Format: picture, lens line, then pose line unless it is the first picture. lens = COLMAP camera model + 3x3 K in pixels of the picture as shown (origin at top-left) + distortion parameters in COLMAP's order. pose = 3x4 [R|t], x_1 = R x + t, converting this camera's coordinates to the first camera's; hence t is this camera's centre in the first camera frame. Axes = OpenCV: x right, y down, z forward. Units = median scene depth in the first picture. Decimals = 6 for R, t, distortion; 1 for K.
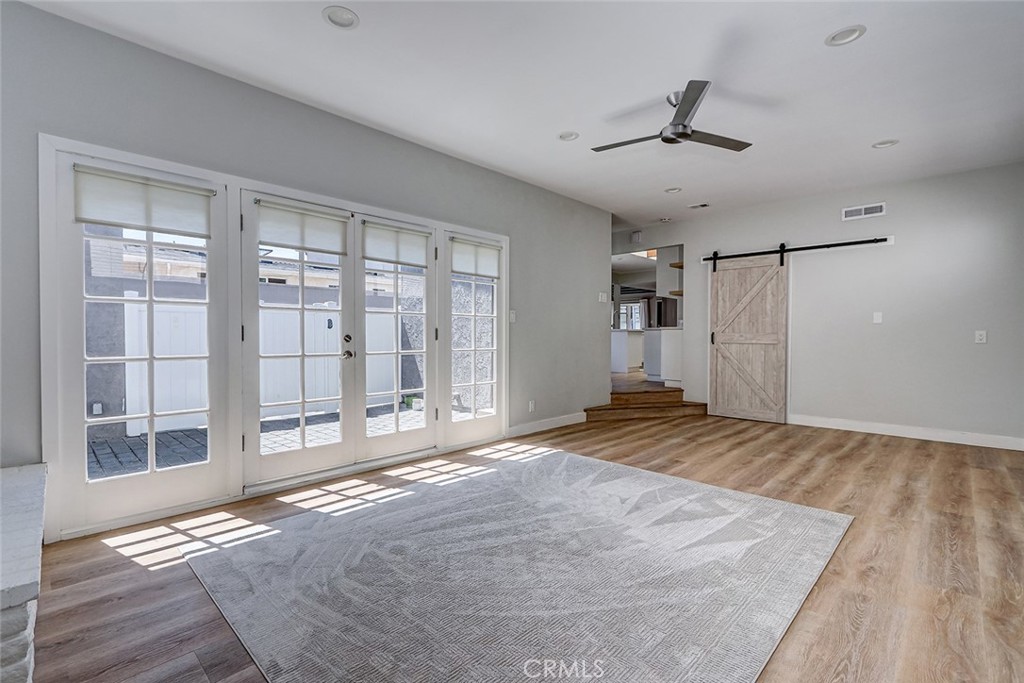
lens RADIAL K [[467.7, 0, 514.3], [0, 467.7, 338.2], [0, 0, 1]] dist [0.006844, -0.004206]
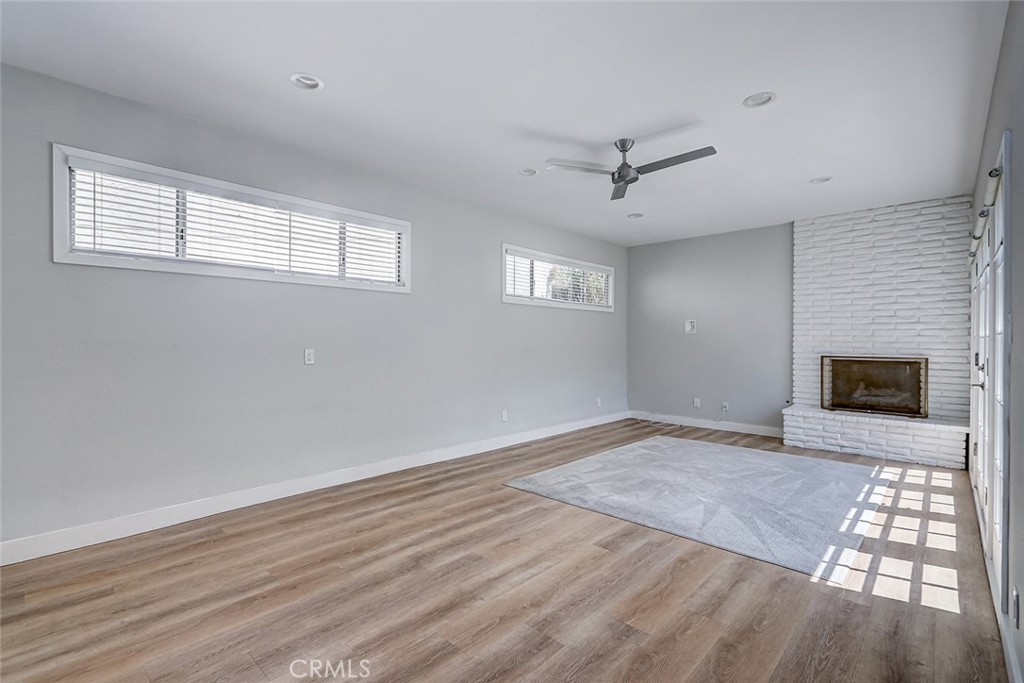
lens RADIAL K [[467.7, 0, 508.8], [0, 467.7, 346.5], [0, 0, 1]] dist [0.006844, -0.004206]
pose [[-0.999977, -0.006046, -0.002949, 0.597748], [-0.006101, 0.999801, 0.018994, -0.055502], [0.002834, 0.019011, -0.999815, 2.036590]]
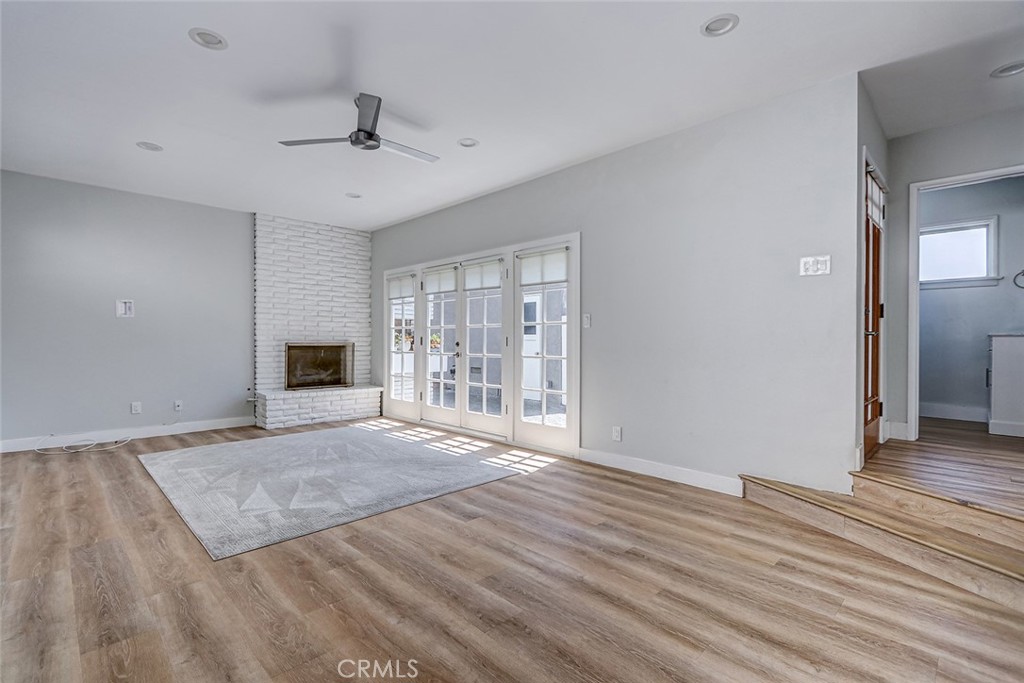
lens RADIAL K [[467.7, 0, 492.5], [0, 467.7, 343.9], [0, 0, 1]] dist [0.006844, -0.004206]
pose [[-0.051783, 0.004152, -0.998650, 1.285227], [-0.009602, 0.999943, 0.004655, -0.009937], [0.998612, 0.009831, -0.051741, 1.287742]]
